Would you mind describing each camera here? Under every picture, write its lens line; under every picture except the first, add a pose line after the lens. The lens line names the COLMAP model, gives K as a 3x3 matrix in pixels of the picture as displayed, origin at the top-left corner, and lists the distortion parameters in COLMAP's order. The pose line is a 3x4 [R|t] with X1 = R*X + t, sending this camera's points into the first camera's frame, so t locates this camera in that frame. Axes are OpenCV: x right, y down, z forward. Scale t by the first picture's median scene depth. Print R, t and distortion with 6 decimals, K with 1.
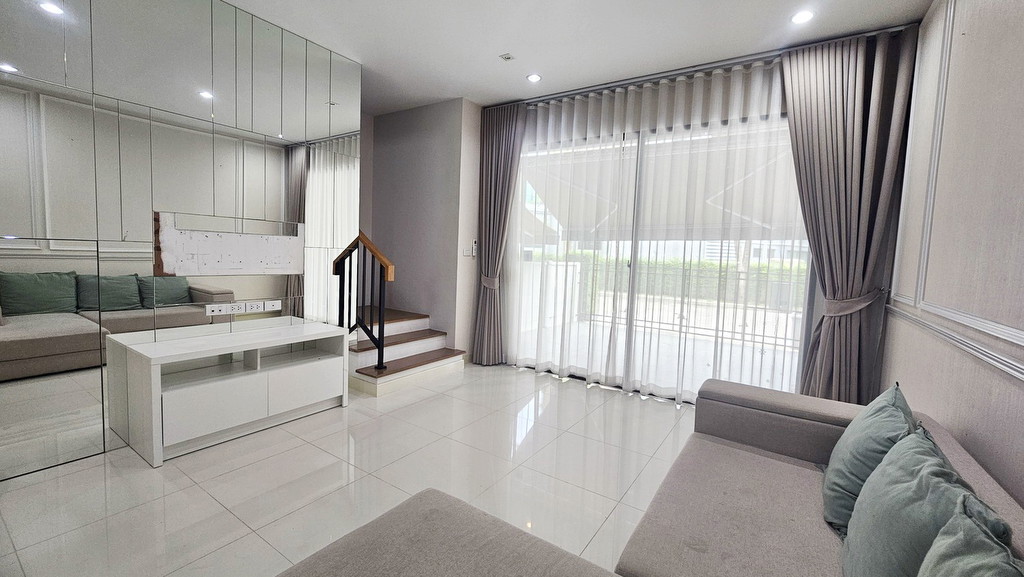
lens RADIAL K [[419.5, 0, 512.0], [0, 419.5, 288.5], [0, 0, 1]] dist [-0.000676, -0.000227]
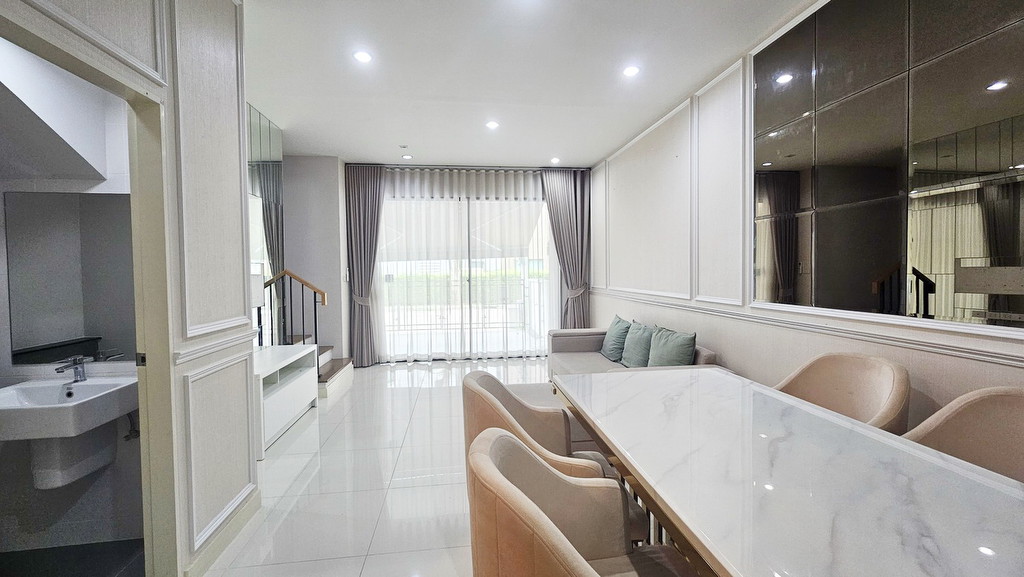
lens RADIAL K [[419.4, 0, 510.8], [0, 419.4, 282.9], [0, 0, 1]] dist [-0.001888, 0.000110]
pose [[0.748672, -0.069731, 0.659263, -0.654315], [0.102177, 0.994707, -0.010823, -0.011483], [-0.655019, 0.075464, 0.751834, -0.293811]]
